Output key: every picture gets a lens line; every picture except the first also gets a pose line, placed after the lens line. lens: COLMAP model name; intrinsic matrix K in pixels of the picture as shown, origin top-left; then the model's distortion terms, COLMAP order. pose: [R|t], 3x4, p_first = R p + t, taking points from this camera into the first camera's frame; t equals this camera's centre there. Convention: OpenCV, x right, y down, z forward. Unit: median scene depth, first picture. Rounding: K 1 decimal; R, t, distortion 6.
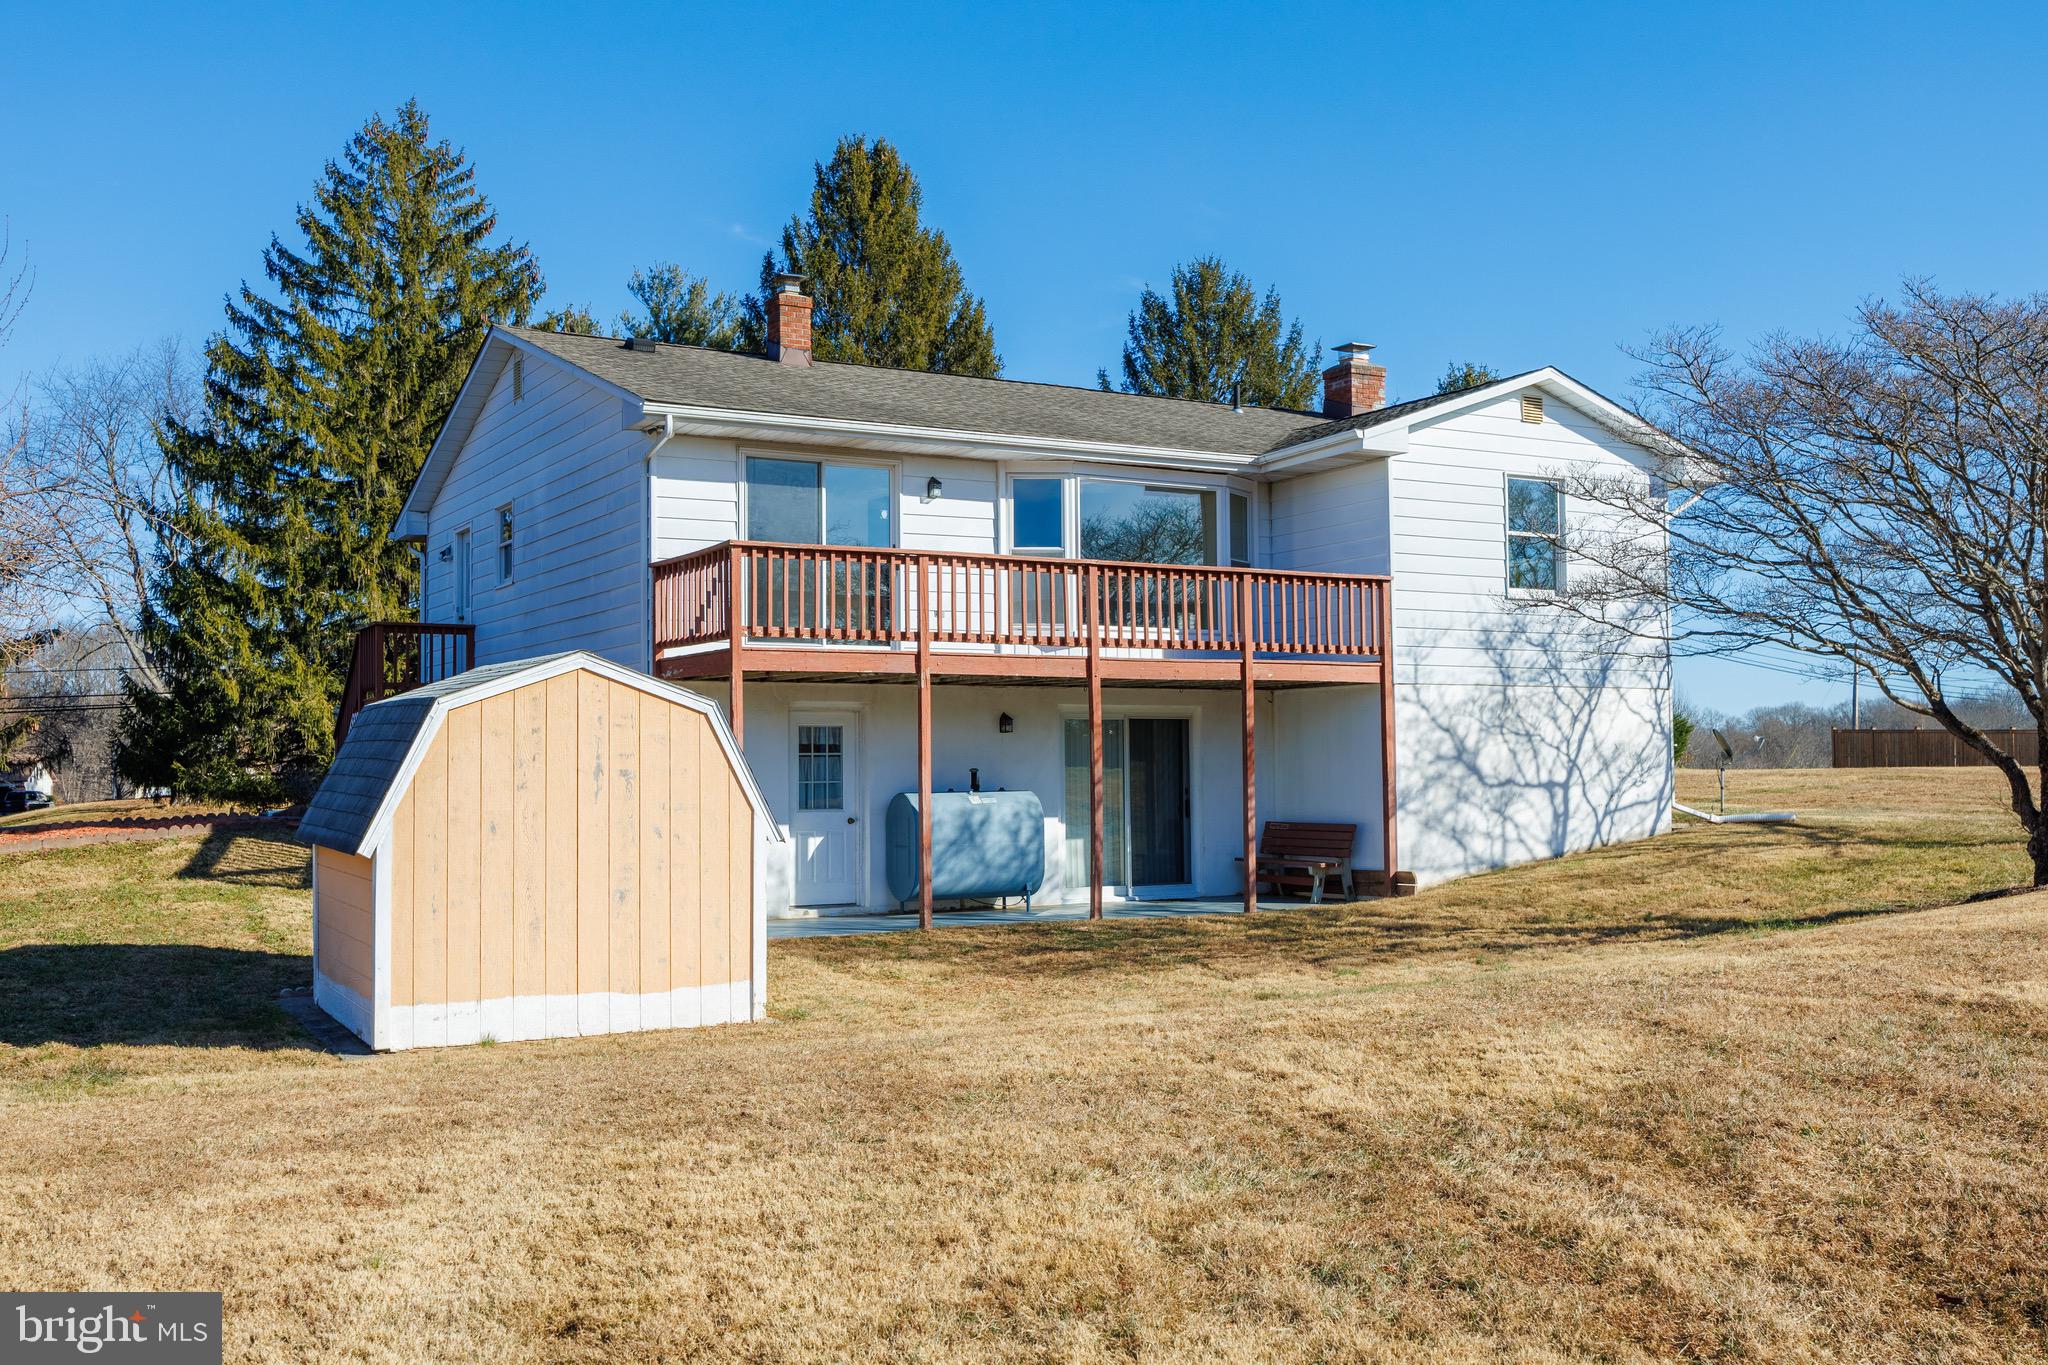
lens RADIAL K [[1964.4, 0, 1024.0], [0, 1964.4, 682.5], [0, 0, 1]] dist [-0.008908, -0.000600]
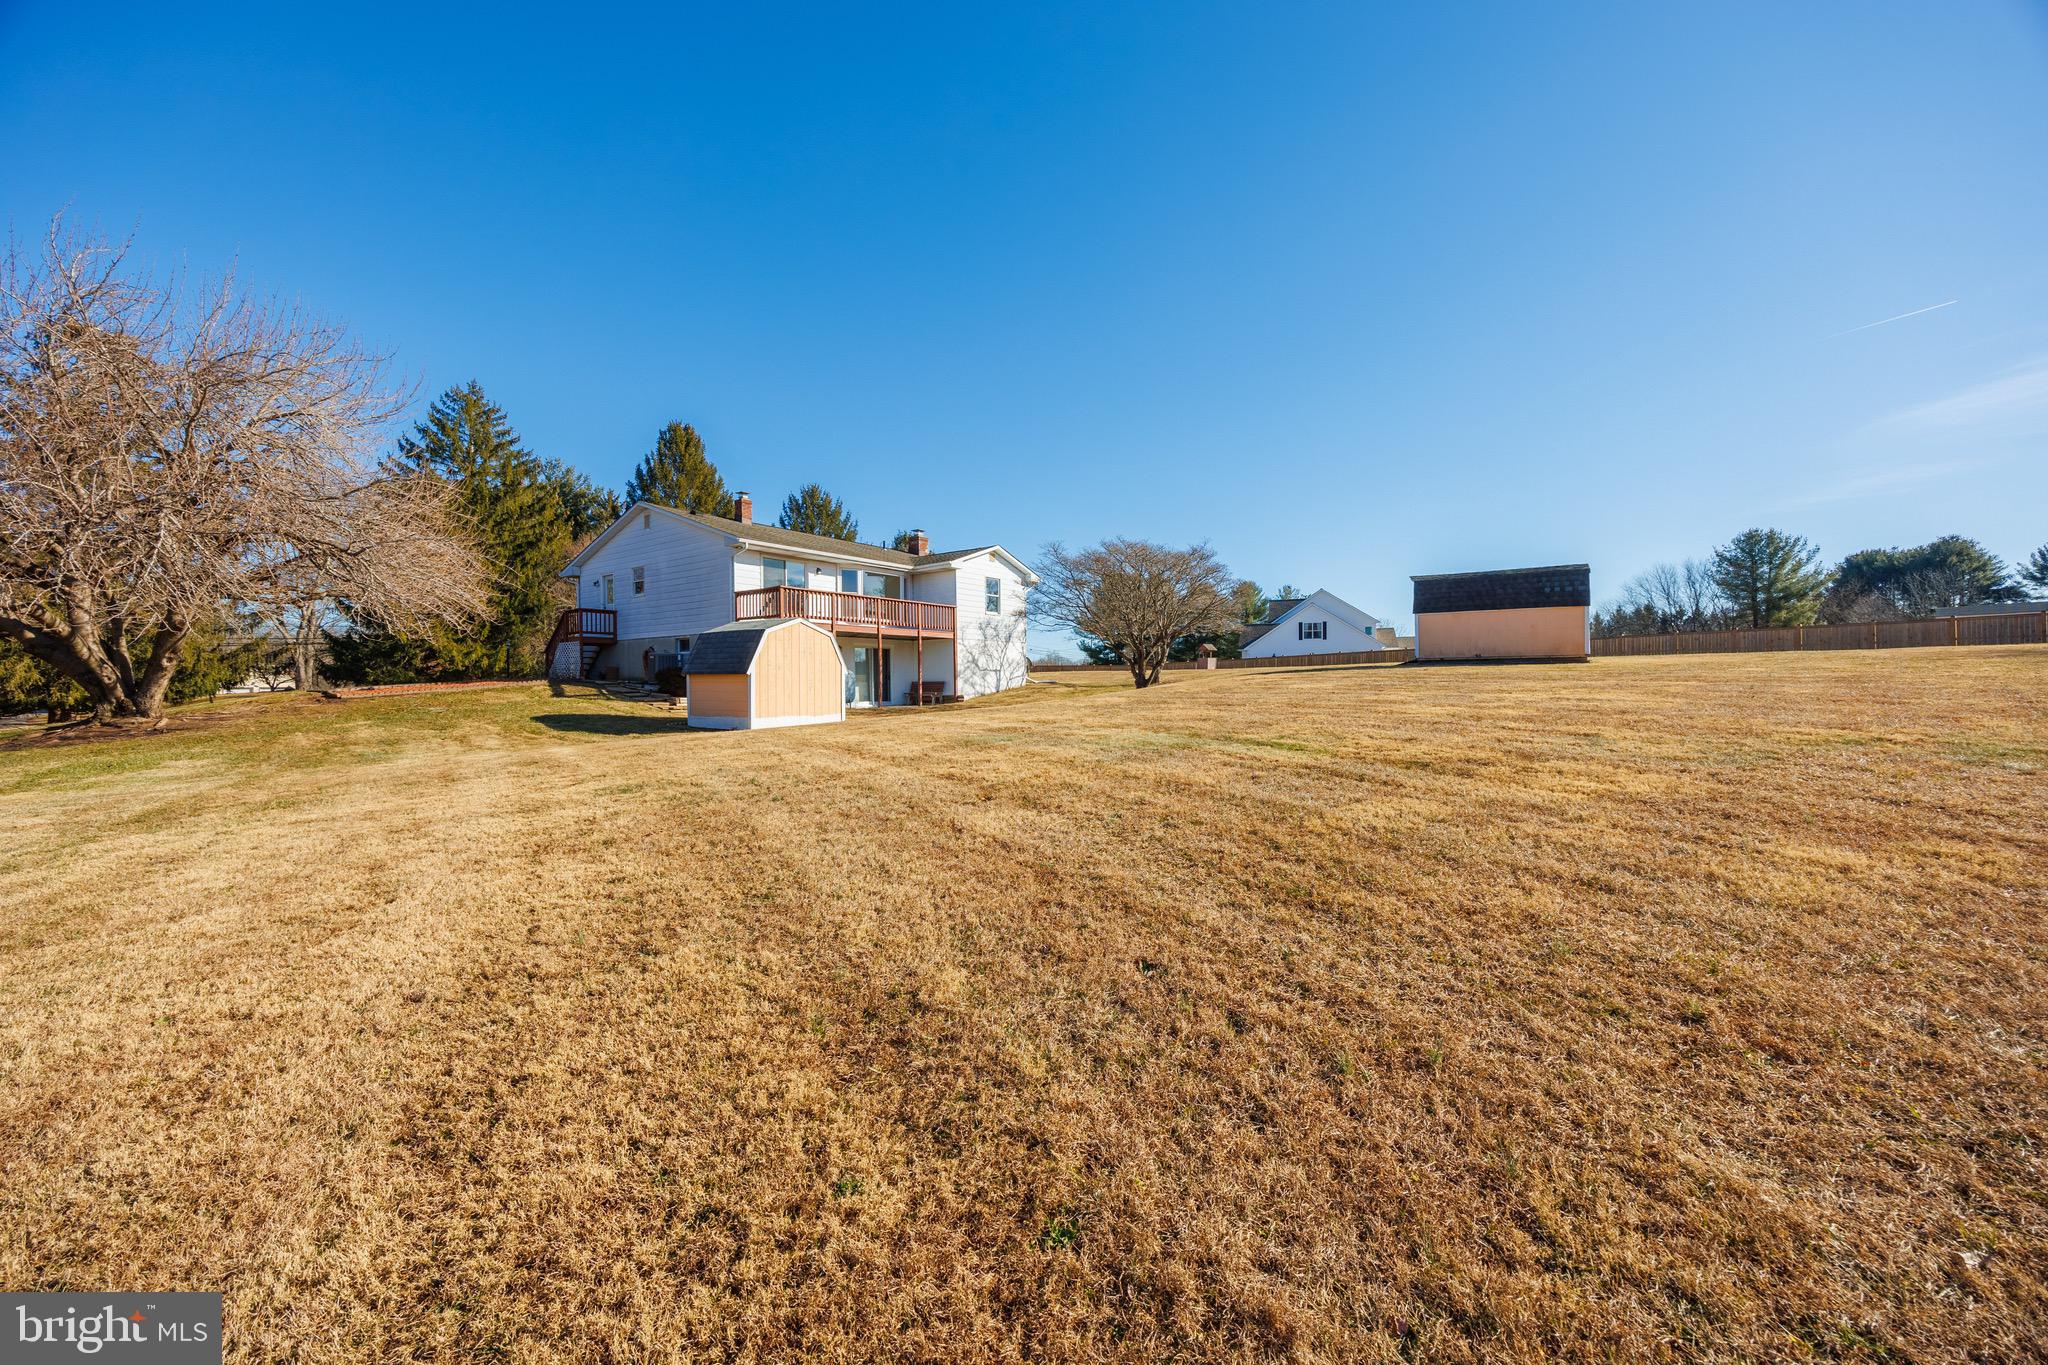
lens RADIAL K [[788.7, 0, 1015.8], [0, 788.7, 683.0], [0, 0, 1]] dist [-0.001181, -0.000217]
pose [[0.911088, 0.001470, 0.412209, -0.261655], [-0.017879, 0.999193, 0.035955, 0.024976], [-0.411823, -0.040128, 0.910380, -0.245201]]
